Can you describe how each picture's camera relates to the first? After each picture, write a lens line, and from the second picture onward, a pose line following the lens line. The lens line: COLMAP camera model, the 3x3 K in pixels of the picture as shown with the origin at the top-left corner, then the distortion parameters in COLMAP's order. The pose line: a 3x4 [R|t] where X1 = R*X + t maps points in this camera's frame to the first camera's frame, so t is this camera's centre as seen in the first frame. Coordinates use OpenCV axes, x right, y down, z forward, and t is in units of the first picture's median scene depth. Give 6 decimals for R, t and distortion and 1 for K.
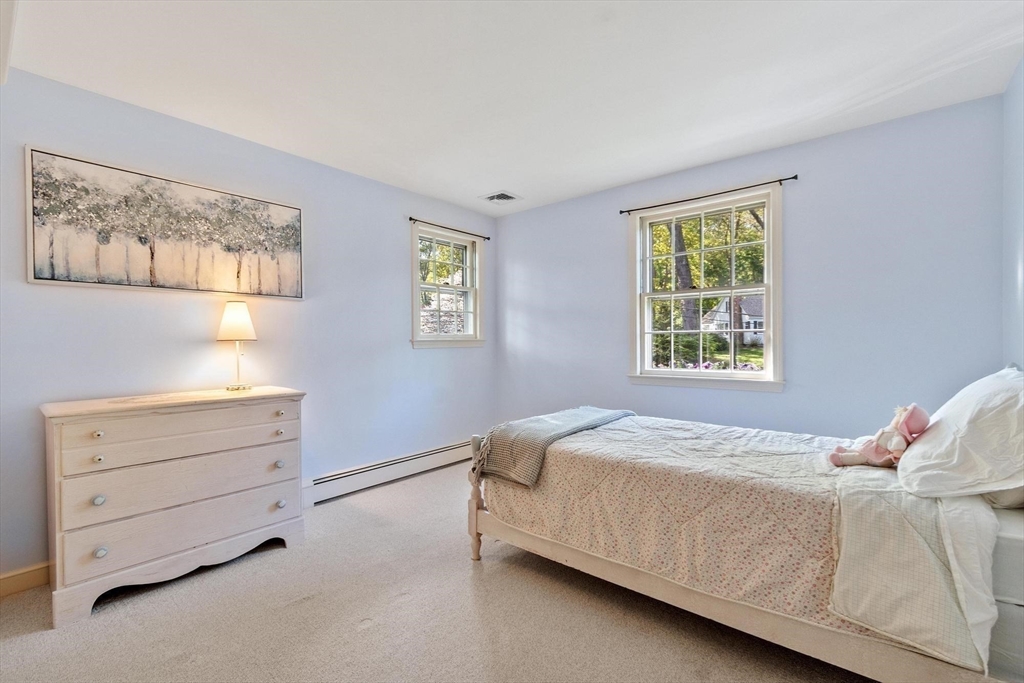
lens RADIAL K [[433.0, 0, 515.6], [0, 433.0, 347.6], [0, 0, 1]] dist [-0.009040, 0.000000]
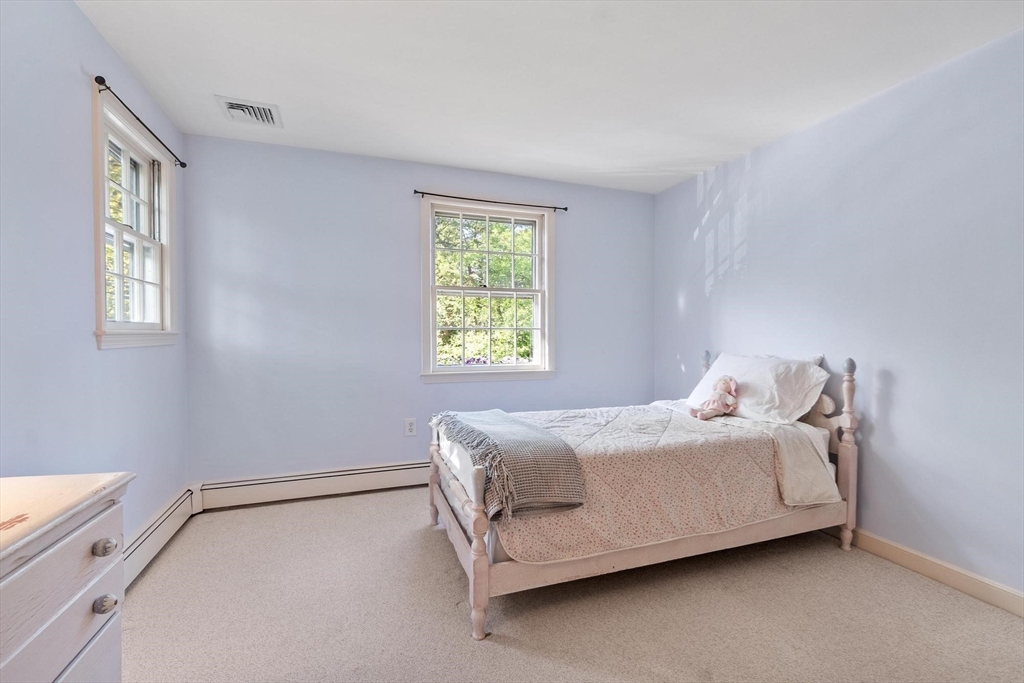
lens RADIAL K [[446.0, 0, 515.1], [0, 446.0, 342.7], [0, 0, 1]] dist [0.000381, 0.000184]
pose [[0.516511, -0.005647, 0.856262, -0.517723], [0.006101, 0.999977, 0.002915, -0.004957], [-0.856259, 0.003718, 0.516534, 0.416627]]
